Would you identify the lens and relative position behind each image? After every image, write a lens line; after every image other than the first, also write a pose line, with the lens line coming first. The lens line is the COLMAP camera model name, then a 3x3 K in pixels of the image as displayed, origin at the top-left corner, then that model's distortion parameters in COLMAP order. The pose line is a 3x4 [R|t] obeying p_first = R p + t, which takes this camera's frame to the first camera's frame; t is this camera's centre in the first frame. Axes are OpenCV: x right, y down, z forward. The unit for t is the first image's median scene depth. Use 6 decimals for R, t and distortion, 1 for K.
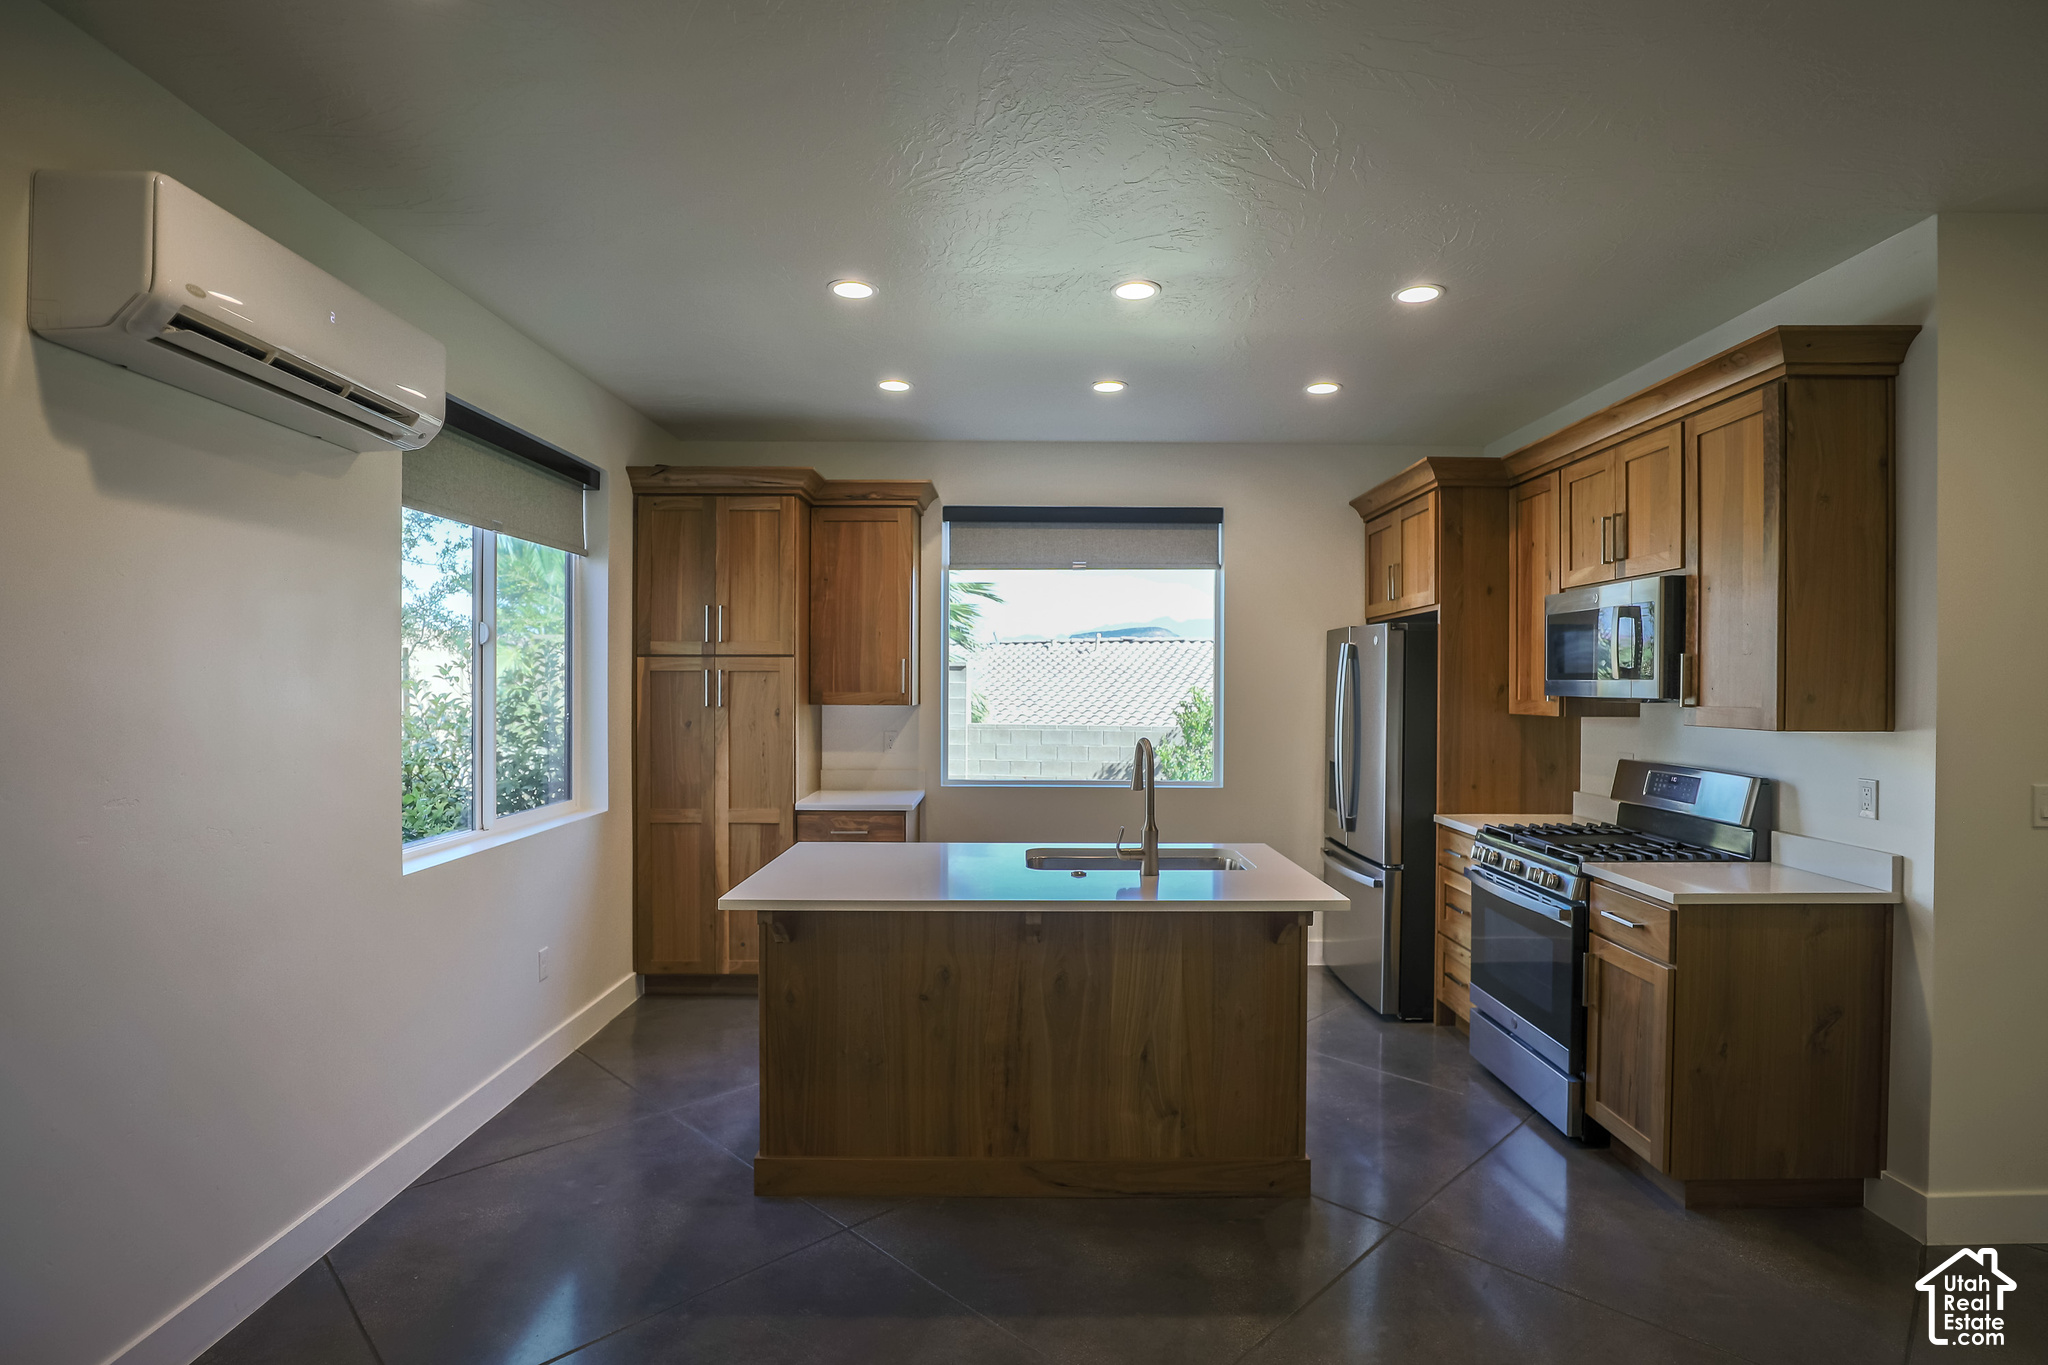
lens RADIAL K [[1031.8, 0, 1019.8], [0, 1031.8, 689.7], [0, 0, 1]] dist [-0.037845, 0.013373]
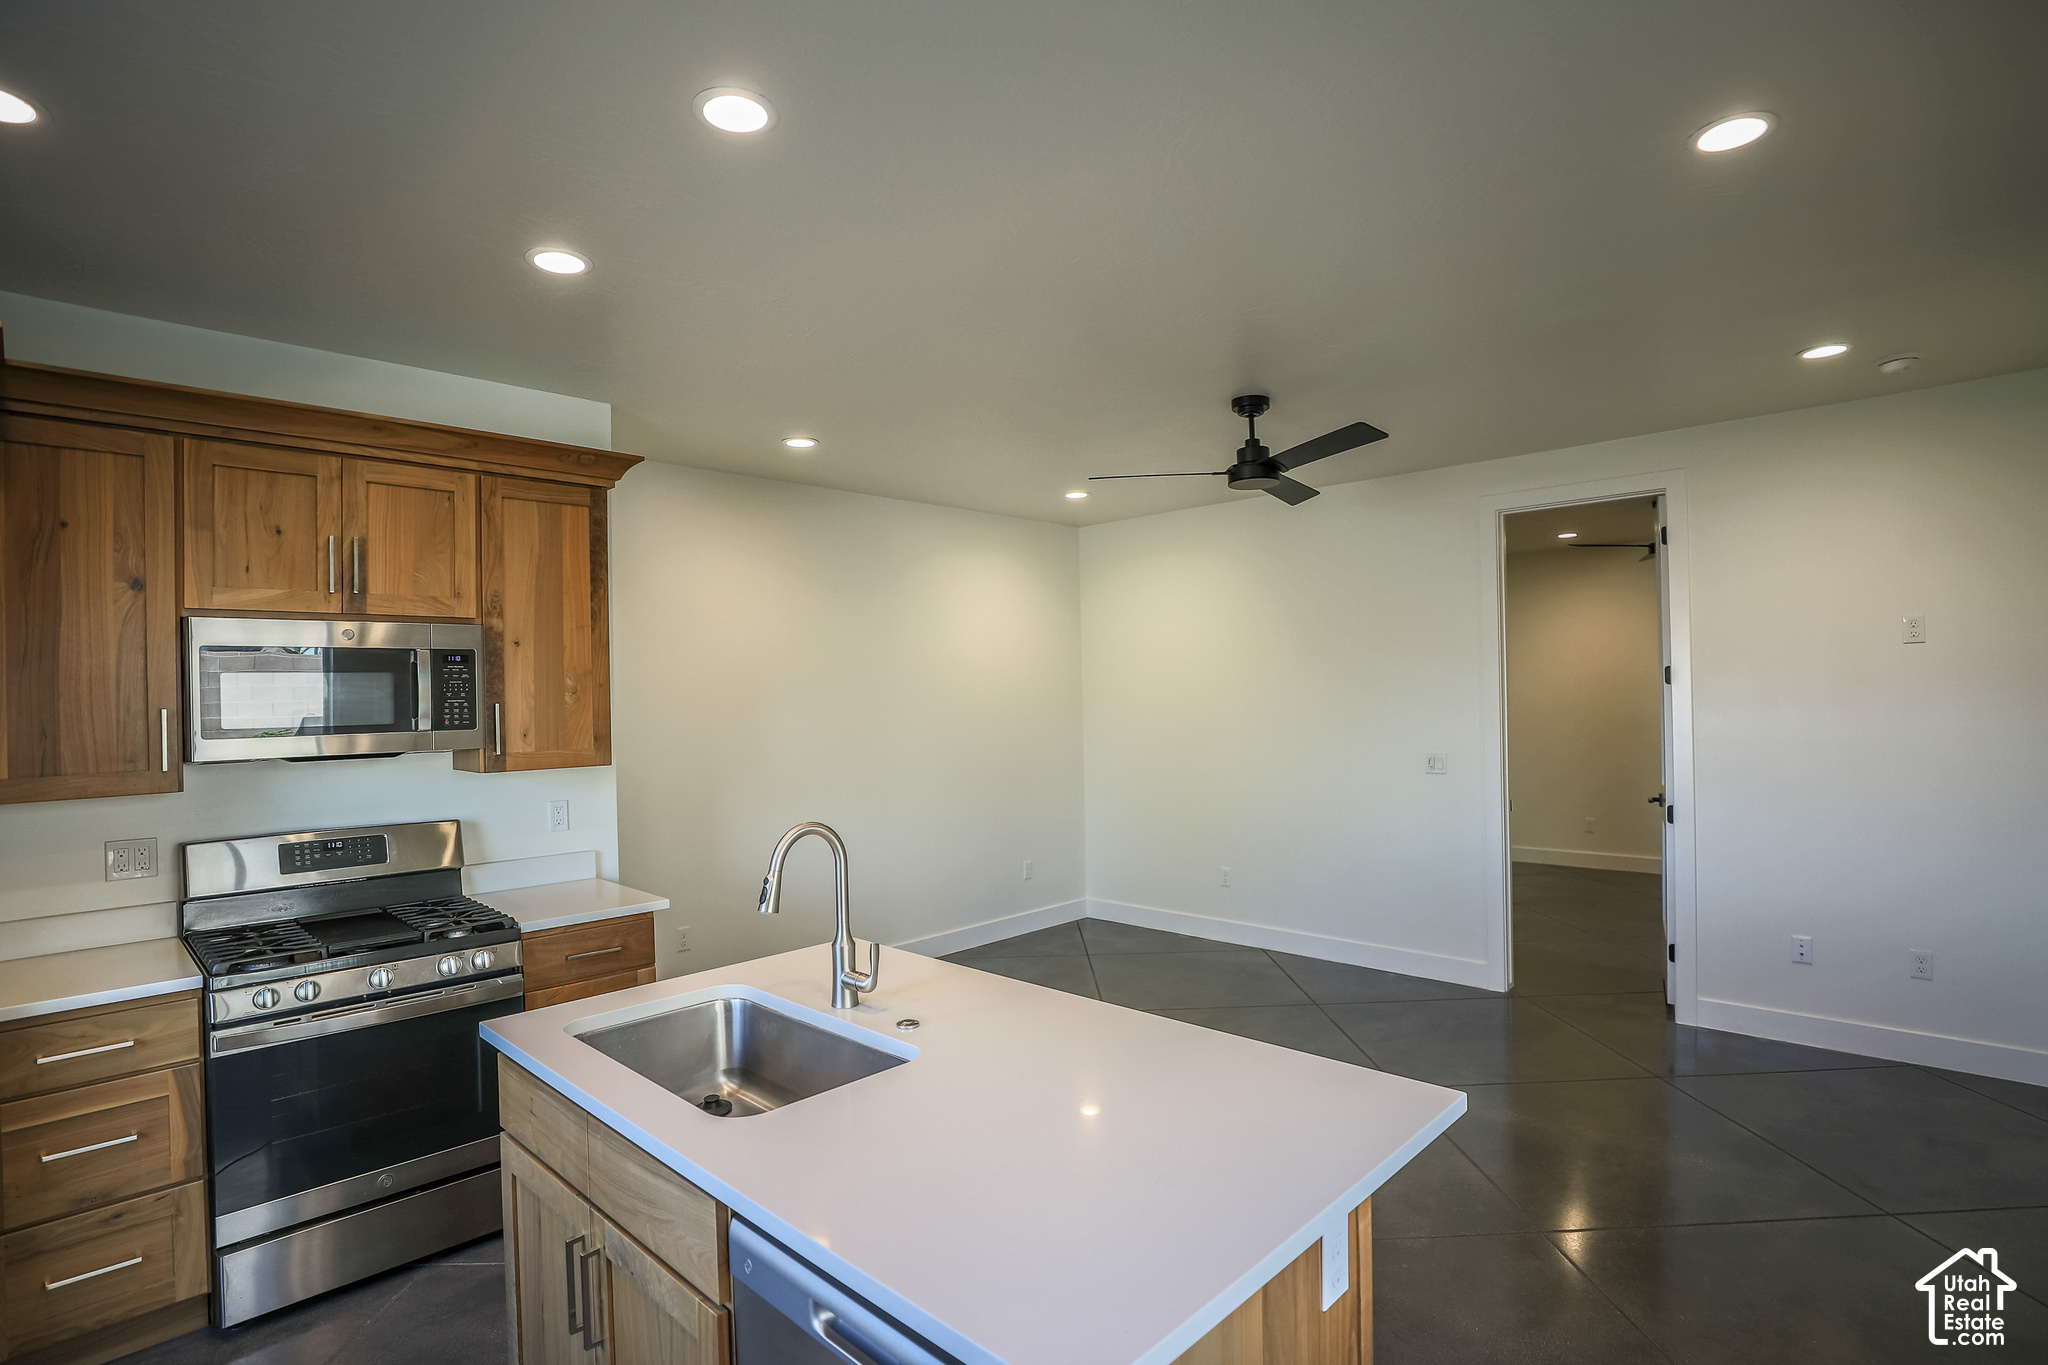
lens RADIAL K [[987.1, 0, 1024.0], [0, 987.1, 682.5], [0, 0, 1]] dist [-0.044624, 0.000803]
pose [[-0.721212, 0.018609, 0.692464, -0.300794], [0.022636, 0.999738, -0.003290, -0.029753], [-0.692344, 0.013302, -0.721445, 0.967944]]
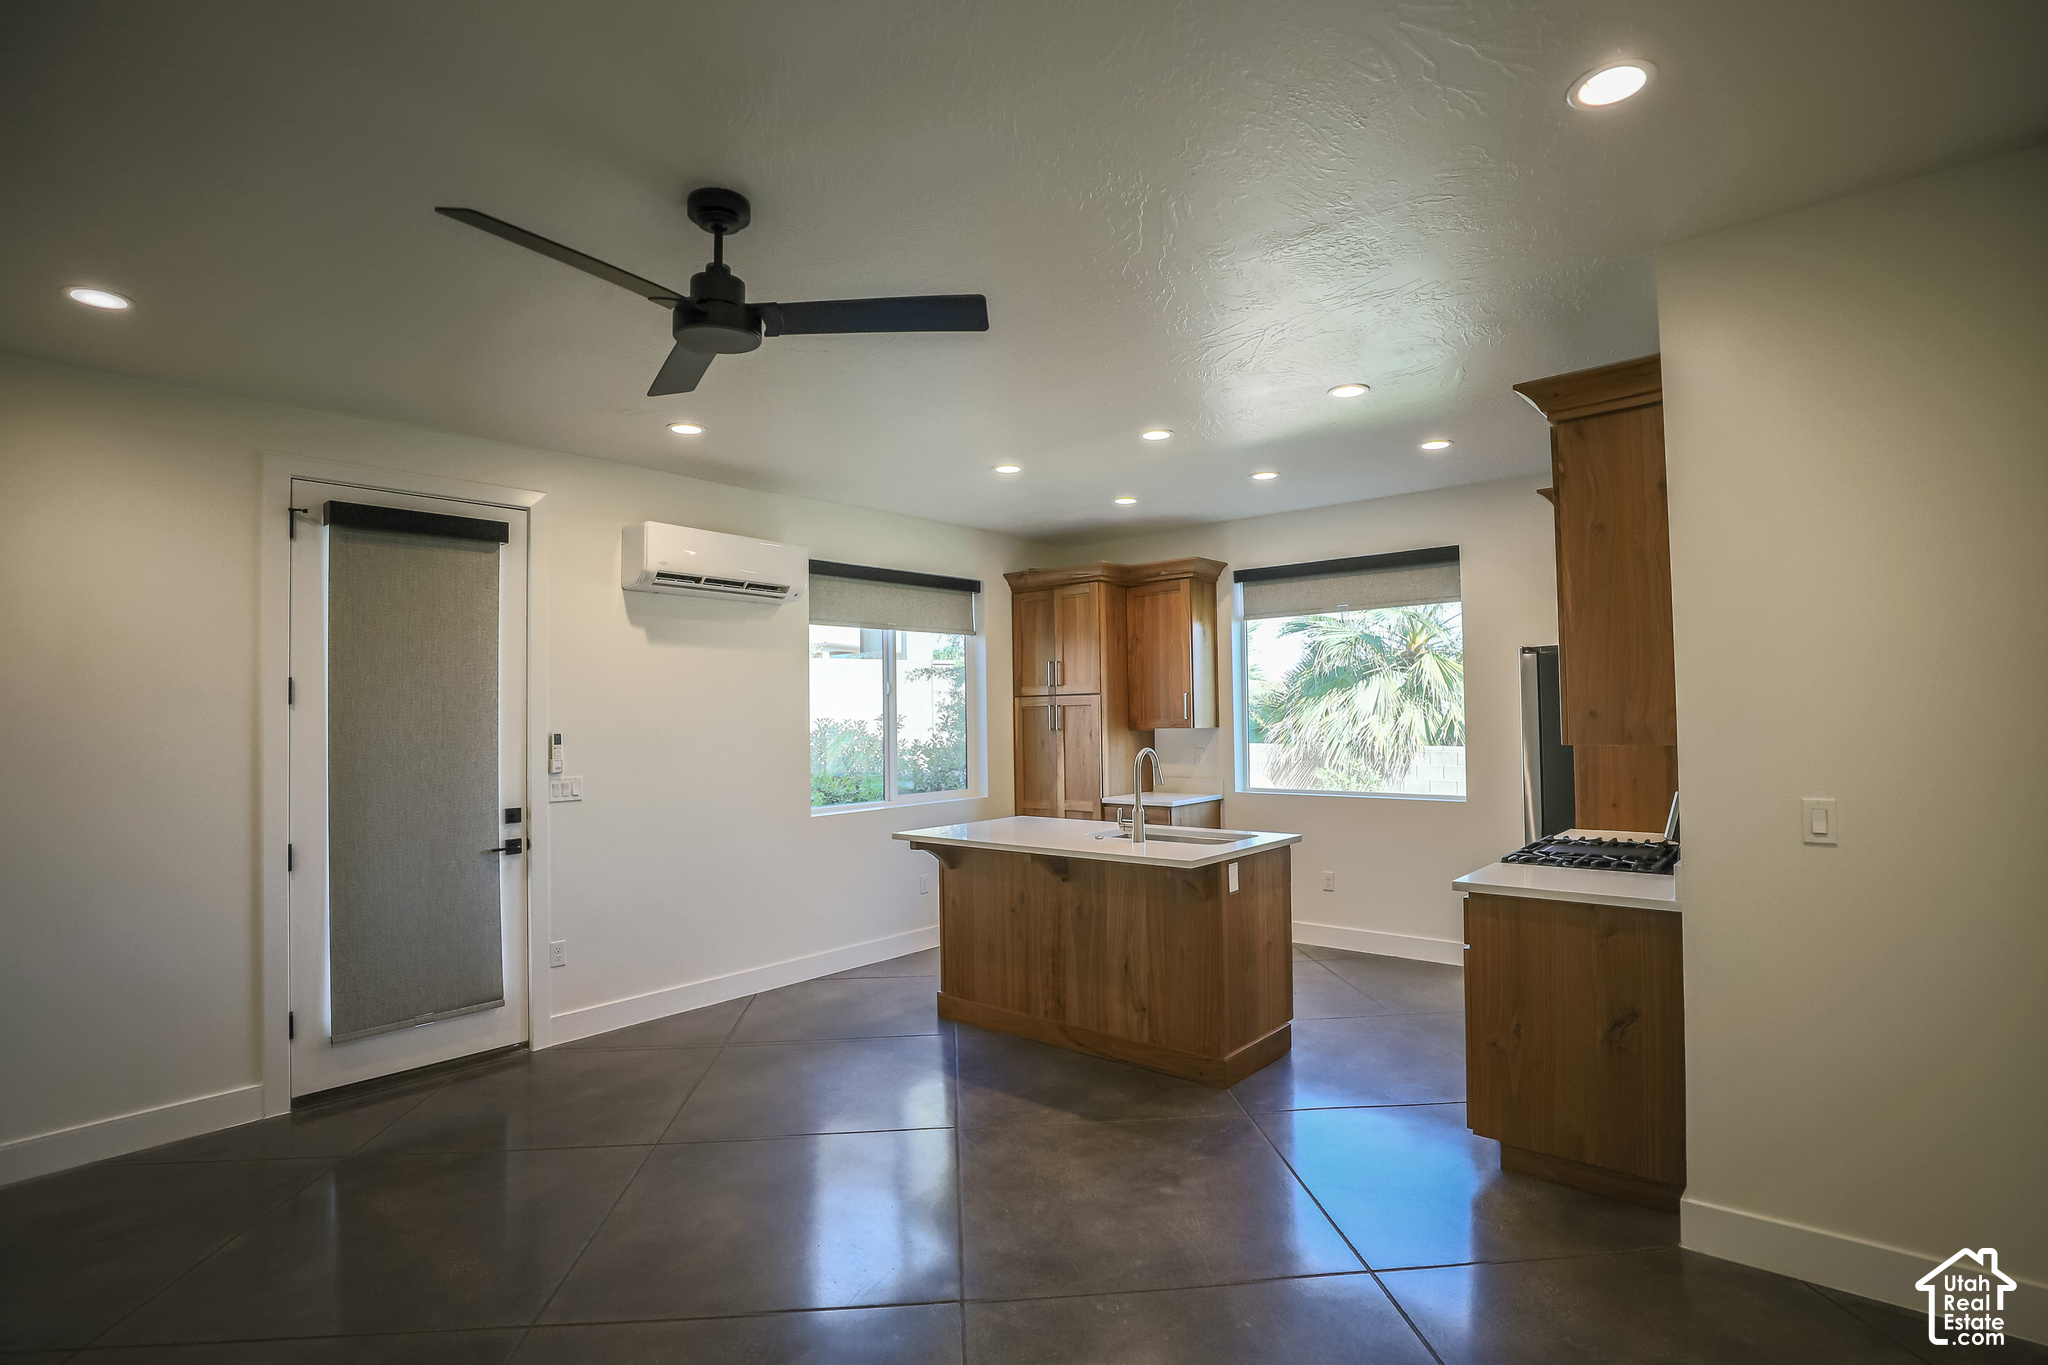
lens RADIAL K [[987.1, 0, 1024.0], [0, 987.1, 682.5], [0, 0, 1]] dist [-0.044624, 0.000803]
pose [[0.760629, -0.036672, -0.648150, 0.628316], [0.013873, 0.999093, -0.040247, 0.004991], [0.649038, 0.021621, 0.760448, -0.111456]]
